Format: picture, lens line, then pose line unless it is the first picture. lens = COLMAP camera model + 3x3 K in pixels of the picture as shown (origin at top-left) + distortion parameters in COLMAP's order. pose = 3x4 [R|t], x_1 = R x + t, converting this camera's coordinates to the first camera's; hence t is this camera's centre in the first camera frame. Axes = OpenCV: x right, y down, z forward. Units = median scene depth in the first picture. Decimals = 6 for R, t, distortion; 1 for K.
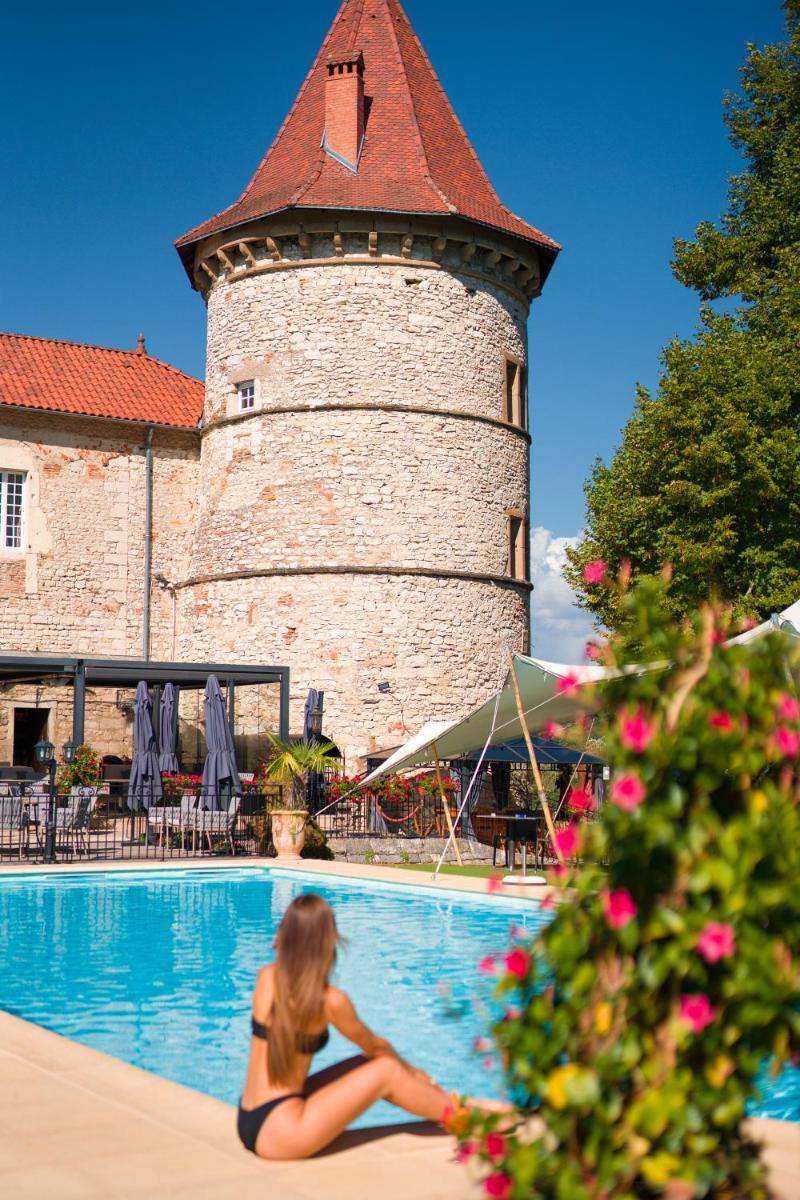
lens RADIAL K [[1582.2, 0, 400.0], [0, 1582.2, 600.0], [0, 0, 1]] dist [0.007014, 0.019919]
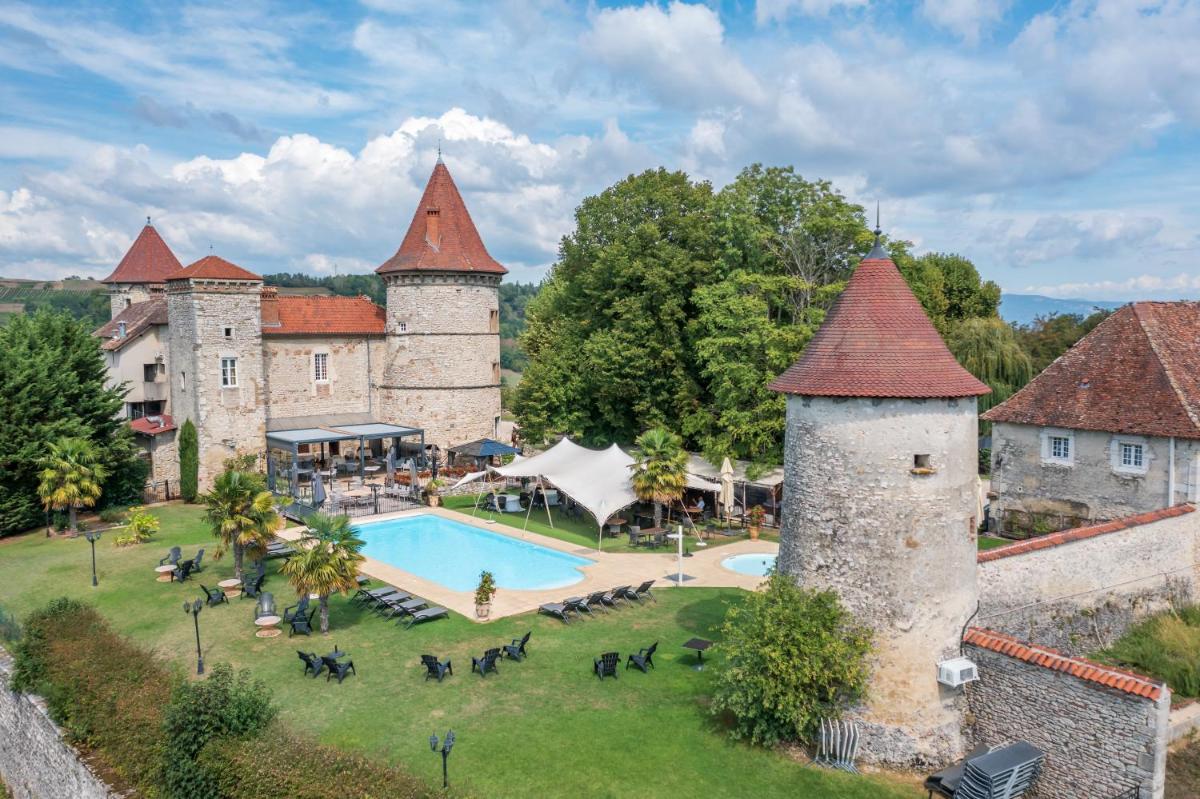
lens RADIAL K [[929.9, 0, 600.0], [0, 929.9, 399.5], [0, 0, 1]] dist [0.003973, 0.012788]
pose [[0.986857, -0.021906, 0.160104, -0.014561], [-0.007945, 0.982994, 0.183467, -0.323440], [-0.161400, -0.182327, 0.969900, -0.789368]]
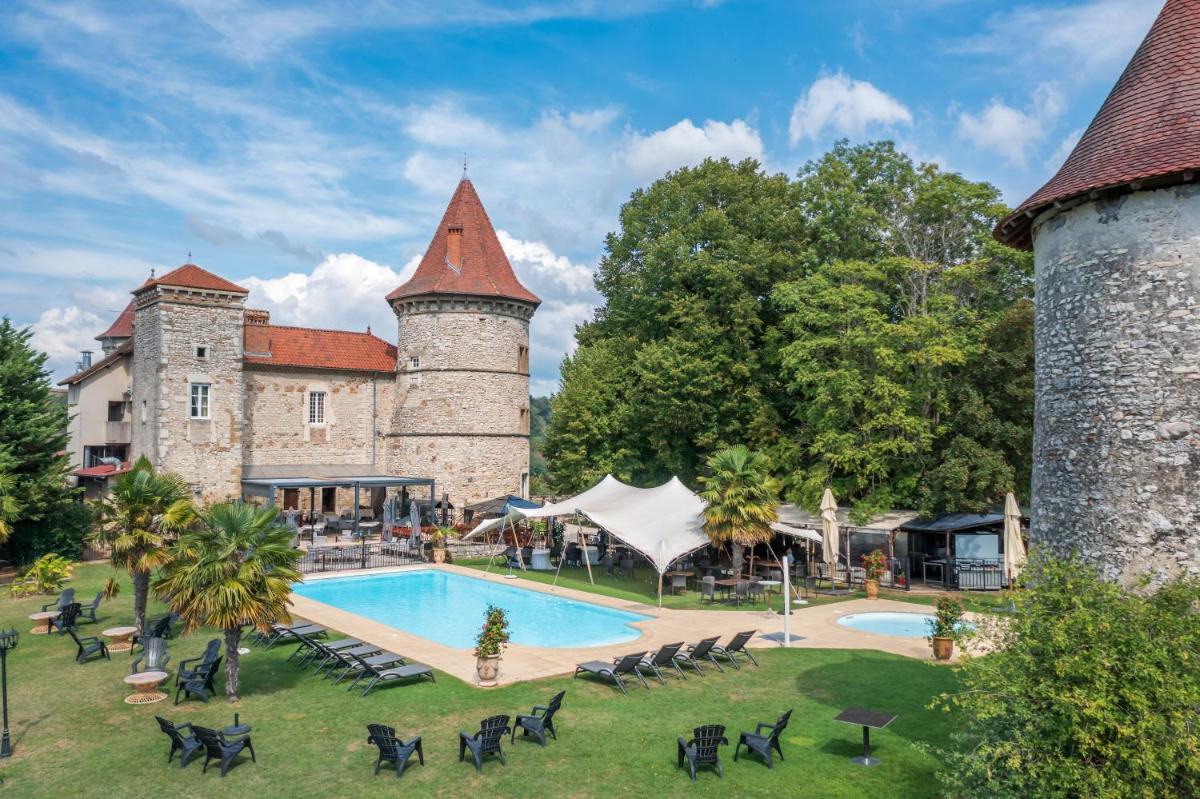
lens RADIAL K [[929.9, 0, 600.0], [0, 929.9, 399.5], [0, 0, 1]] dist [0.003973, 0.012788]
pose [[0.992022, 0.004061, 0.126003, 0.007866], [-0.011520, 0.998219, 0.058527, -0.162486], [-0.125541, -0.059511, 0.990302, -0.509696]]
